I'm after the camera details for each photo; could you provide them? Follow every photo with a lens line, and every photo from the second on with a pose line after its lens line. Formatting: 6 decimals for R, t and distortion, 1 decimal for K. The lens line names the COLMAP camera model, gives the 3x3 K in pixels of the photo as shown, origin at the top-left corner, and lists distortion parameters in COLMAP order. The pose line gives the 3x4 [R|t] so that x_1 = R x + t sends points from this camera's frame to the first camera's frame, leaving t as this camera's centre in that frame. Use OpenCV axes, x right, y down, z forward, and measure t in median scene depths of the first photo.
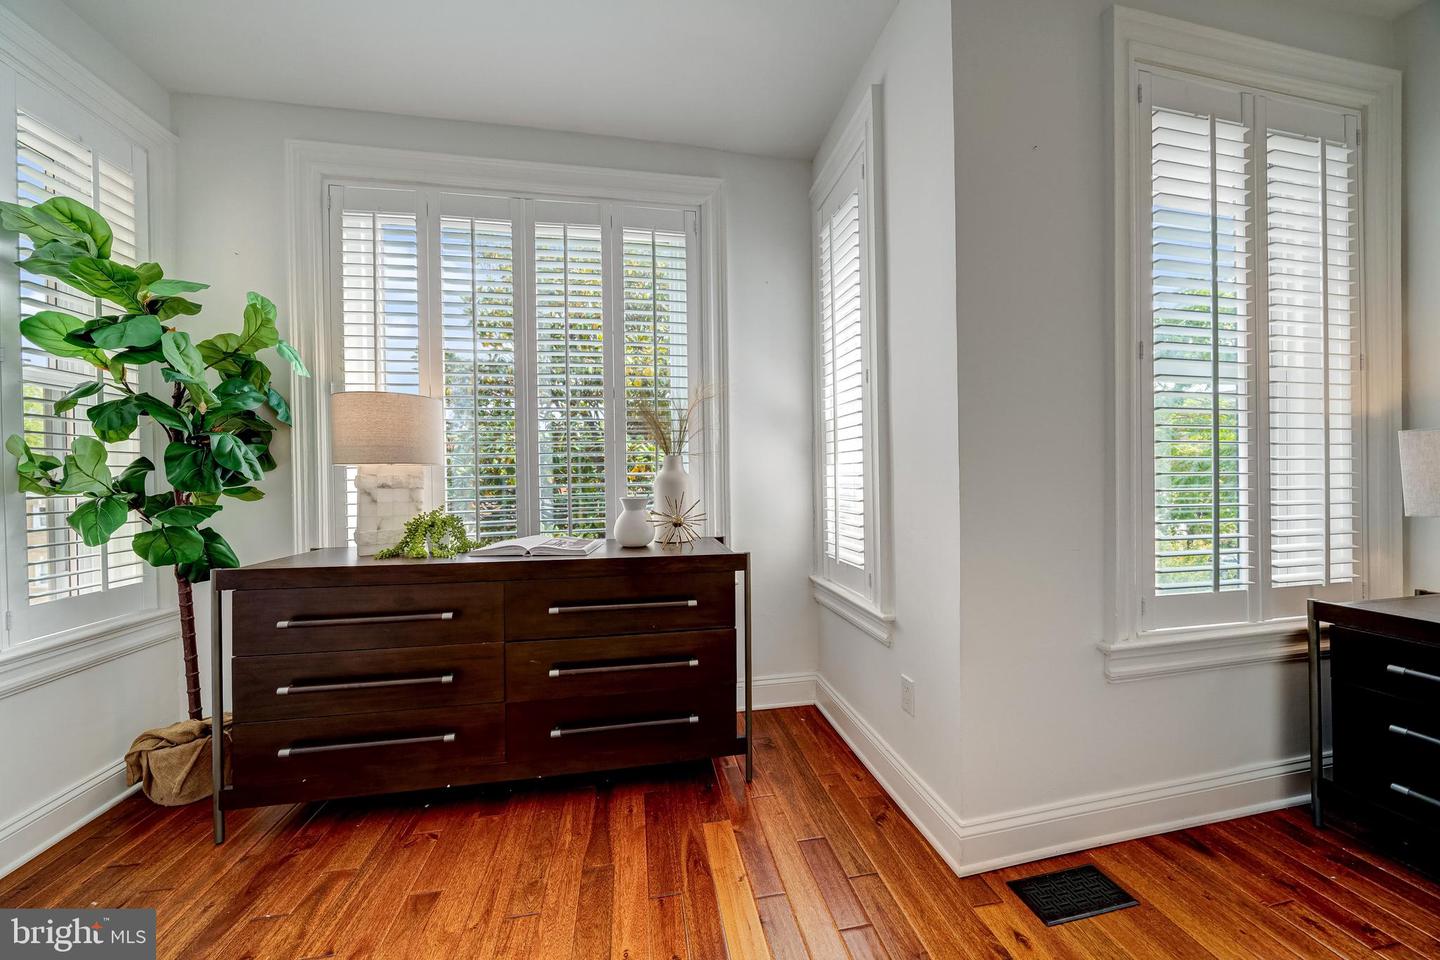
lens RADIAL K [[499.4, 0, 732.7], [0, 499.4, 477.3], [0, 0, 1]] dist [-0.002878, -0.000335]
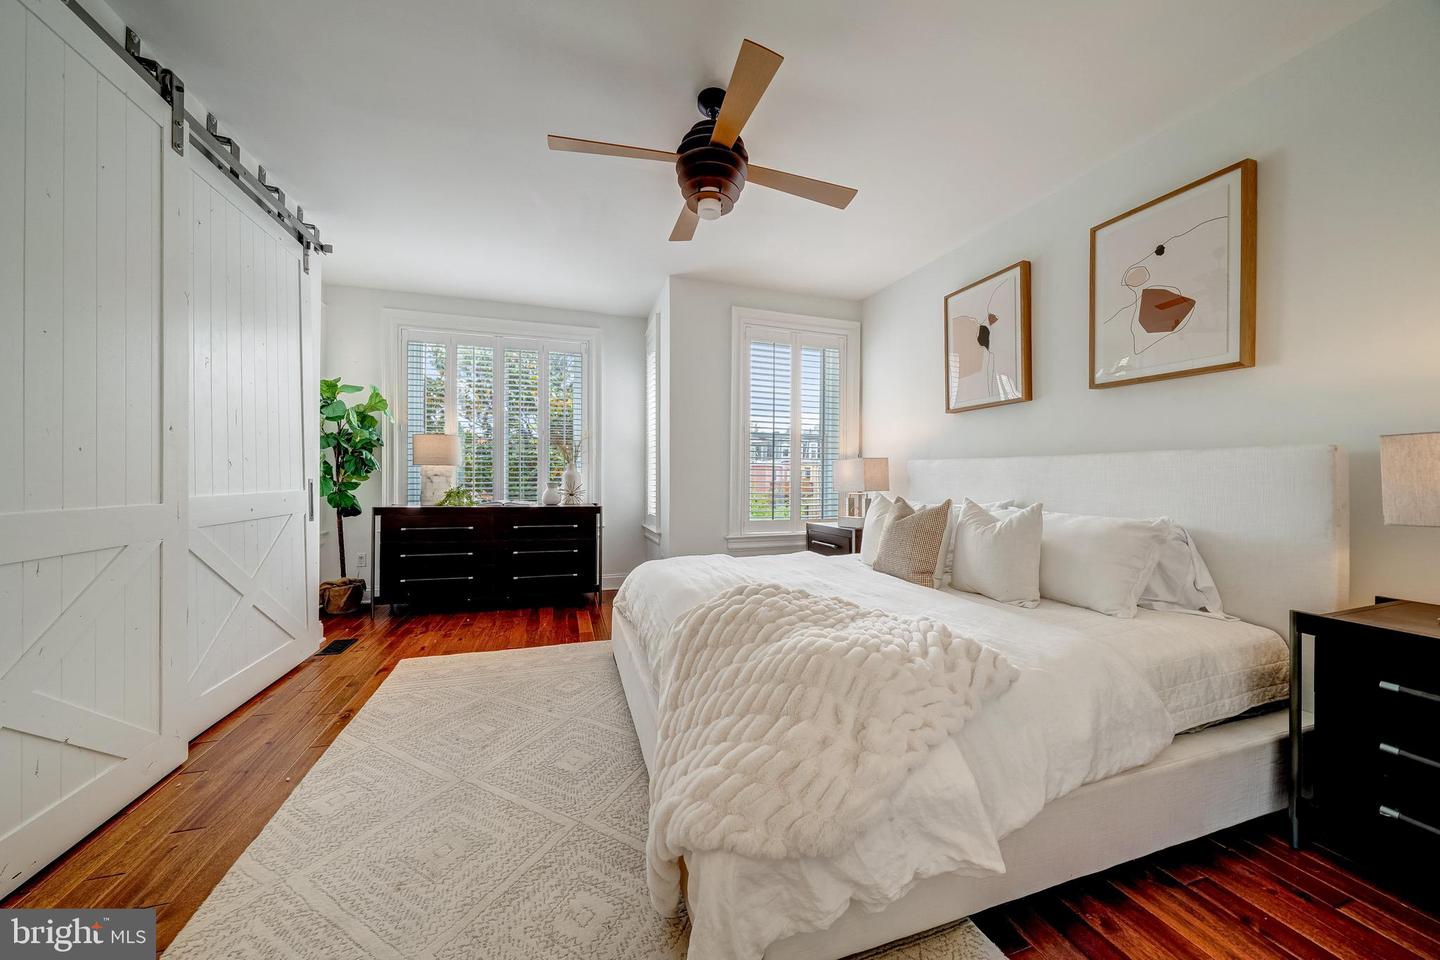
lens RADIAL K [[499.4, 0, 731.0], [0, 499.4, 477.8], [0, 0, 1]] dist [-0.002878, -0.000335]
pose [[0.991445, 0.017353, 0.129366, 0.321194], [-0.016463, 0.999833, -0.007948, 0.025700], [-0.129482, 0.005750, 0.991565, -1.376058]]
